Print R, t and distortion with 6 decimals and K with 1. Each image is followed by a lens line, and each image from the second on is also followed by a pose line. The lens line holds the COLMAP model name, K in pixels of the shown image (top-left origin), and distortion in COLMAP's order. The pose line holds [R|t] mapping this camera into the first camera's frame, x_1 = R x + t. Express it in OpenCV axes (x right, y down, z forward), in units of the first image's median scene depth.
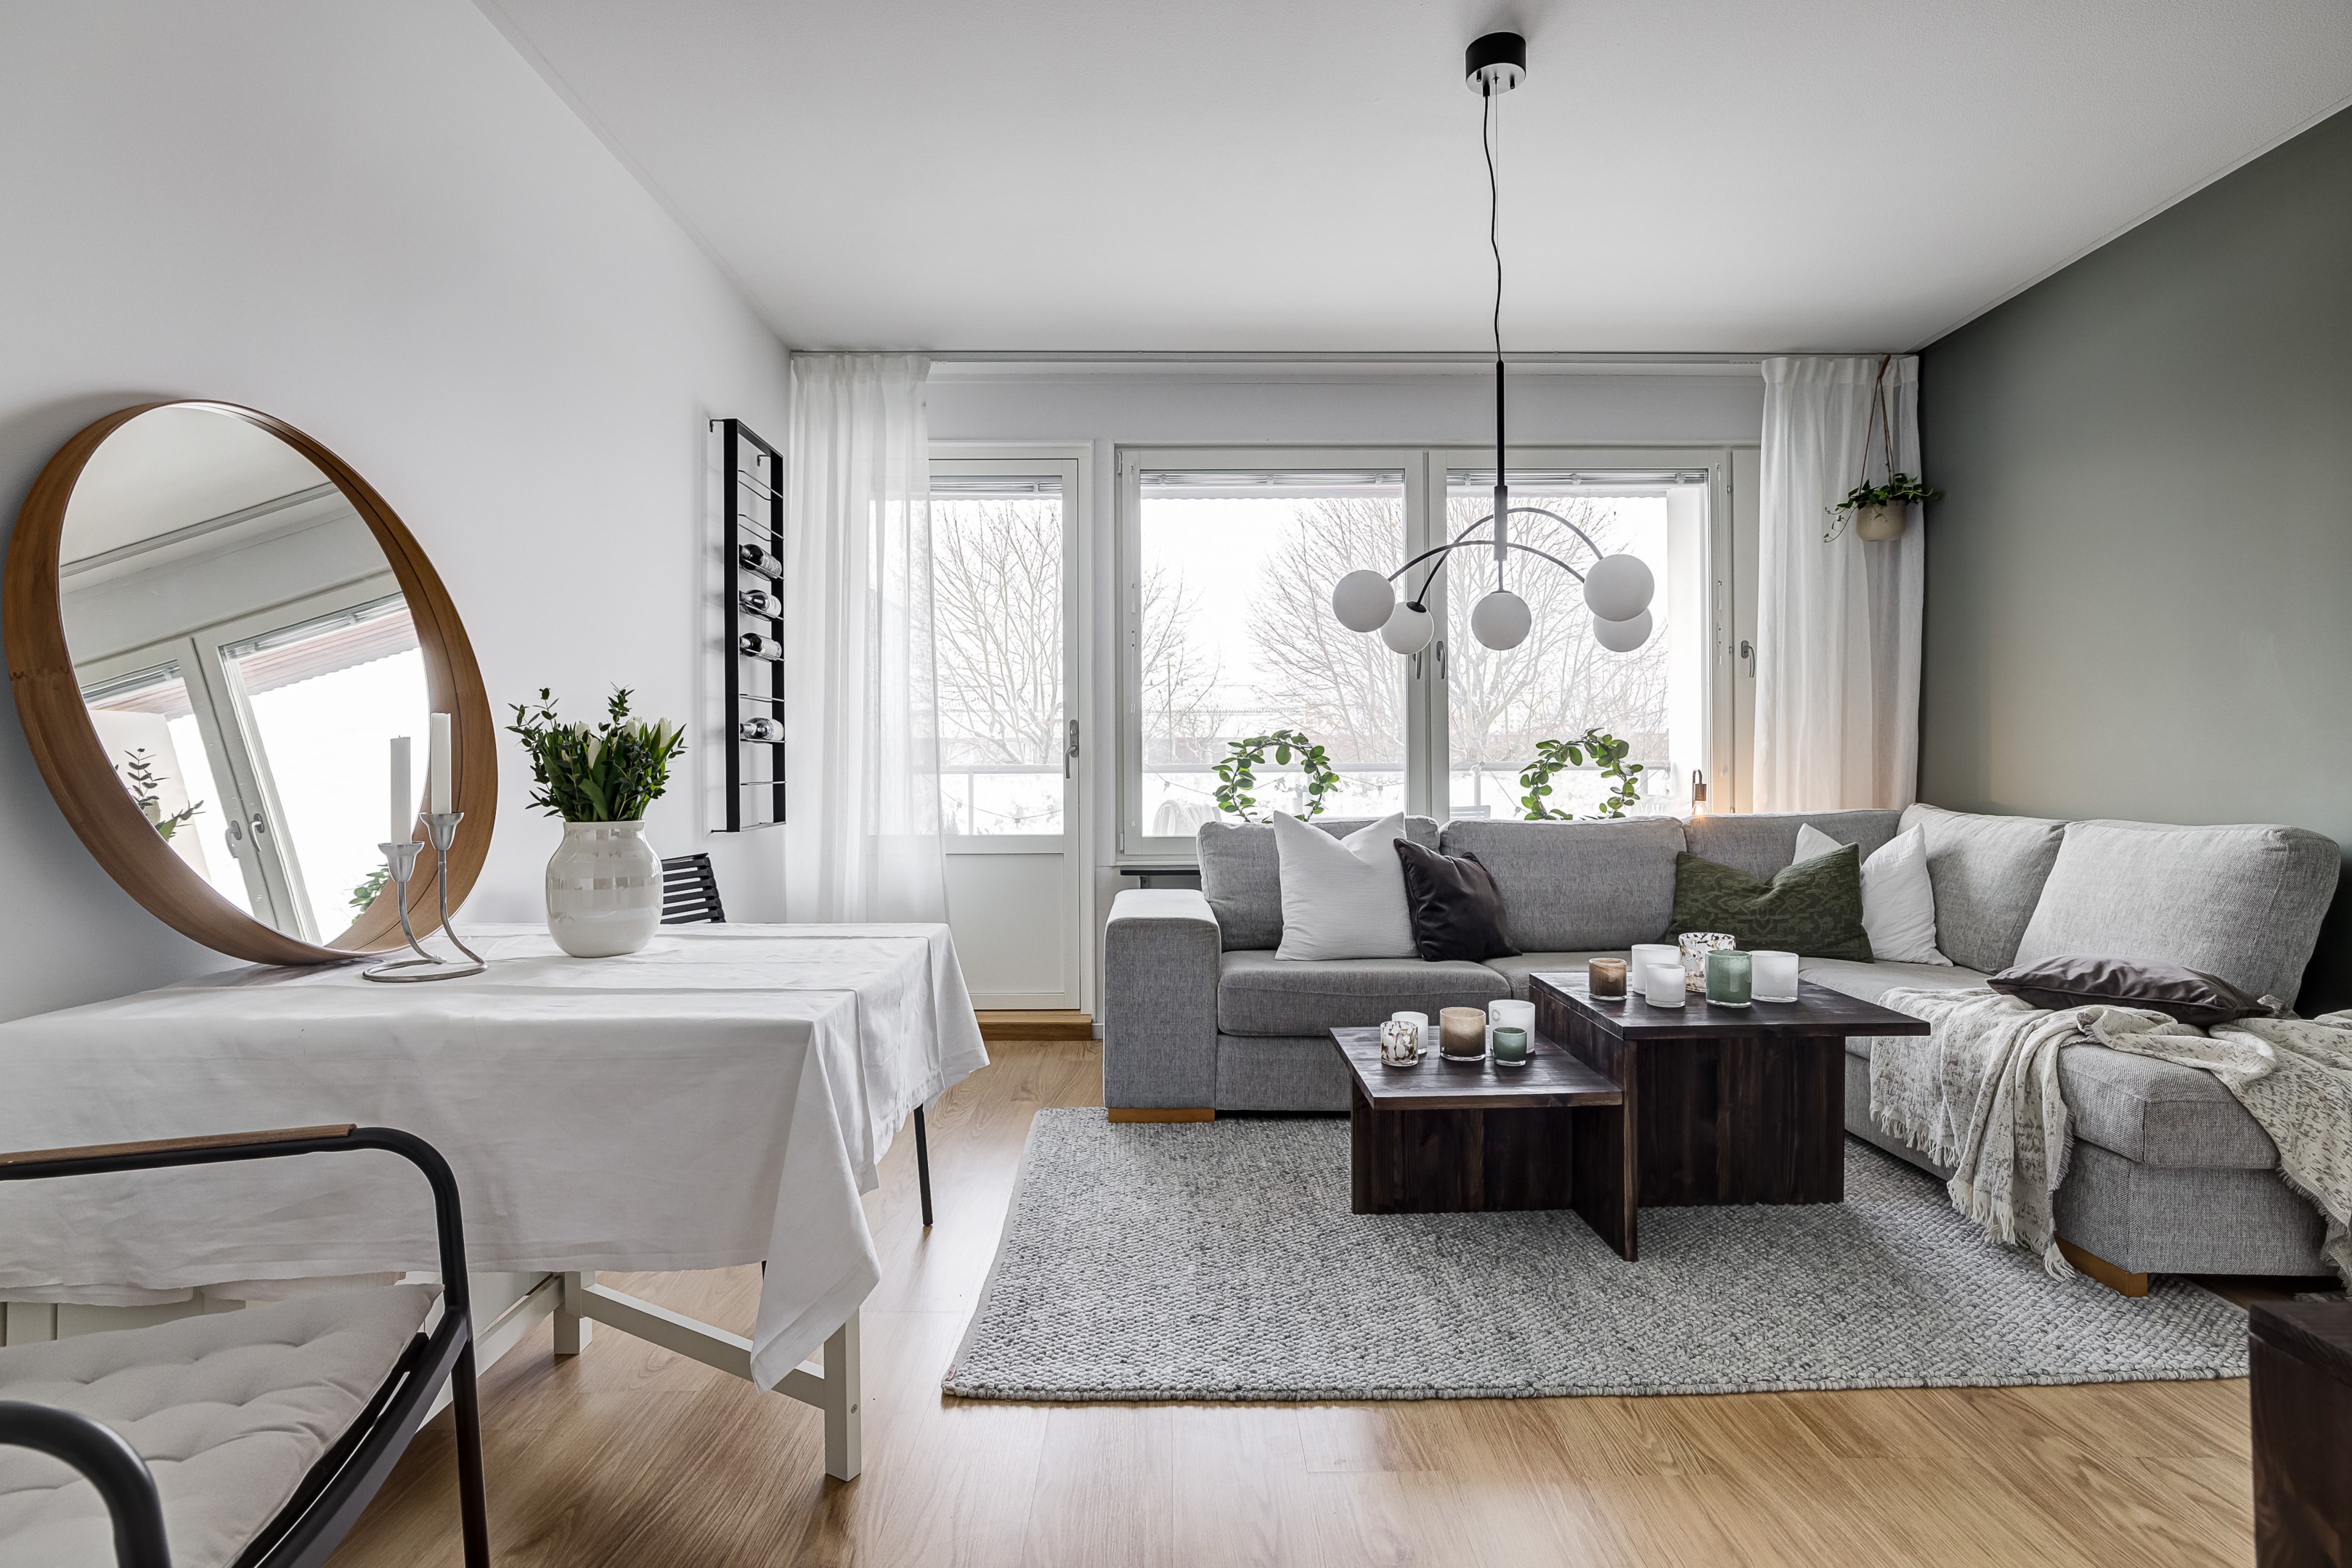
lens RADIAL K [[1186.6, 0, 1179.5], [0, 1186.6, 781.2], [0, 0, 1]] dist [-0.019399, 0.002724]
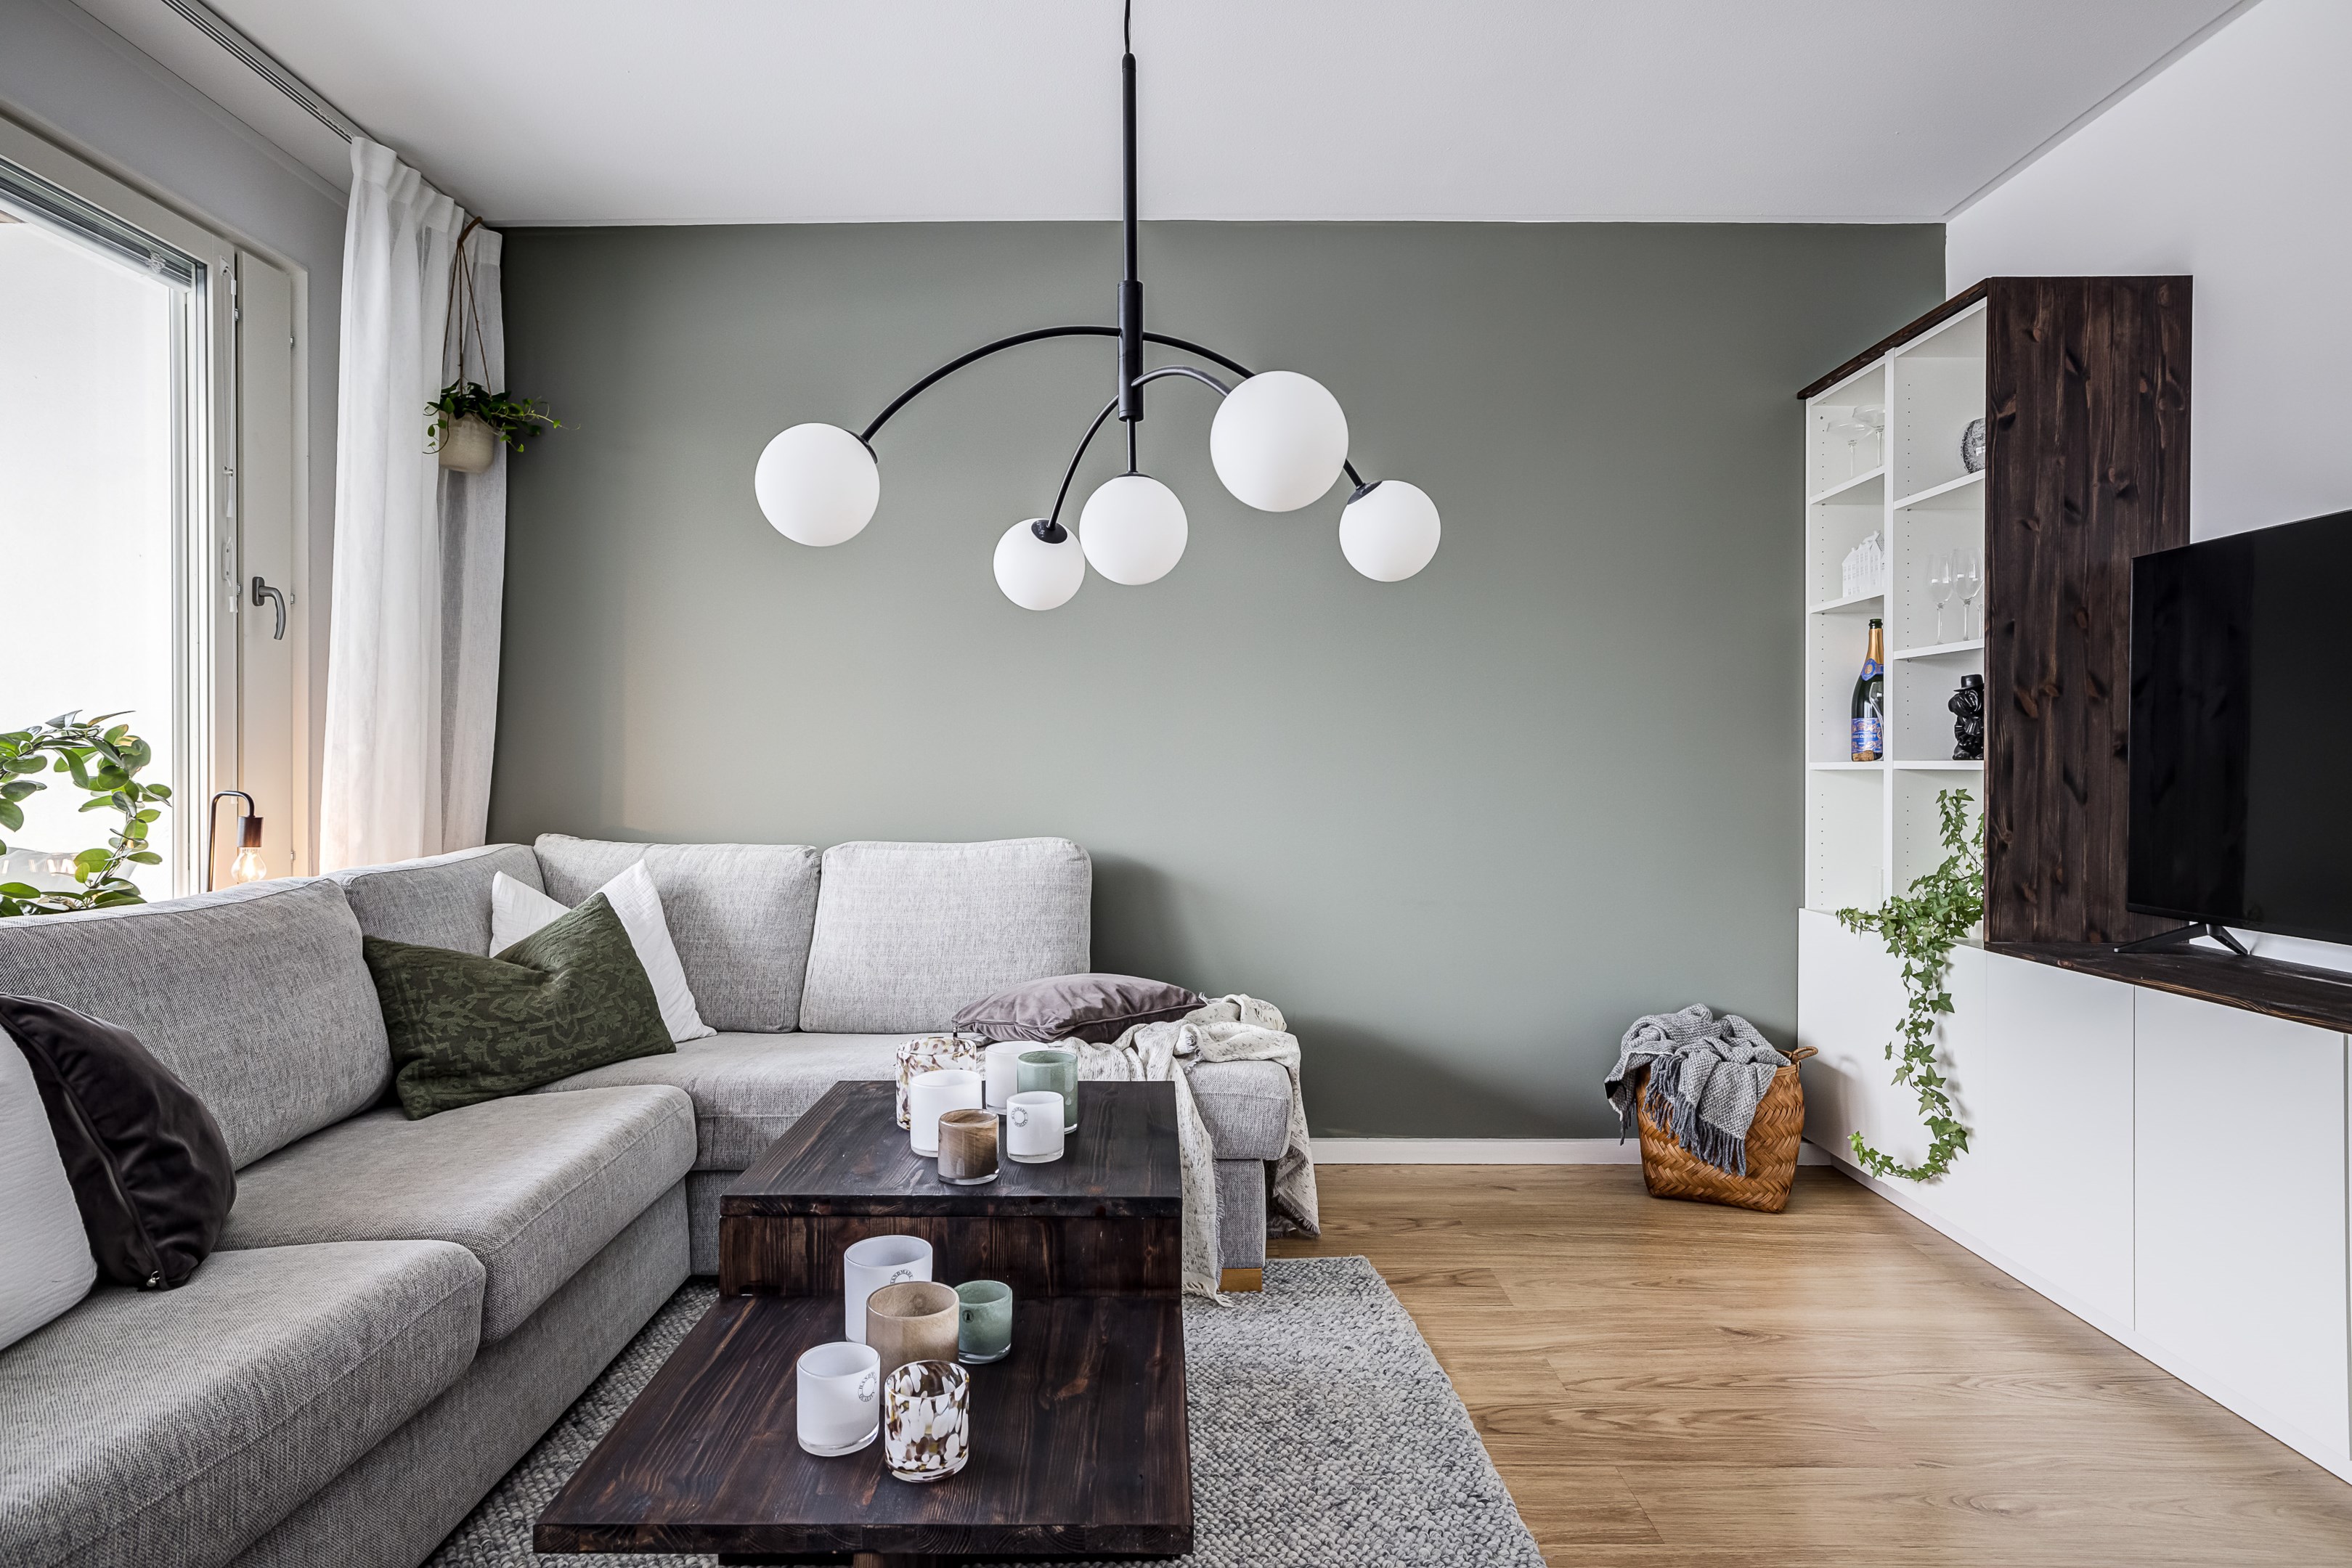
lens RADIAL K [[1284.9, 0, 1174.4], [0, 1284.9, 769.7], [0, 0, 1]] dist [-0.007271, 0.000506]
pose [[-0.006755, 0.003450, 0.999971, -0.181237], [0.010136, 0.999943, -0.003382, -0.013986], [-0.999926, 0.010113, -0.006790, 0.558855]]
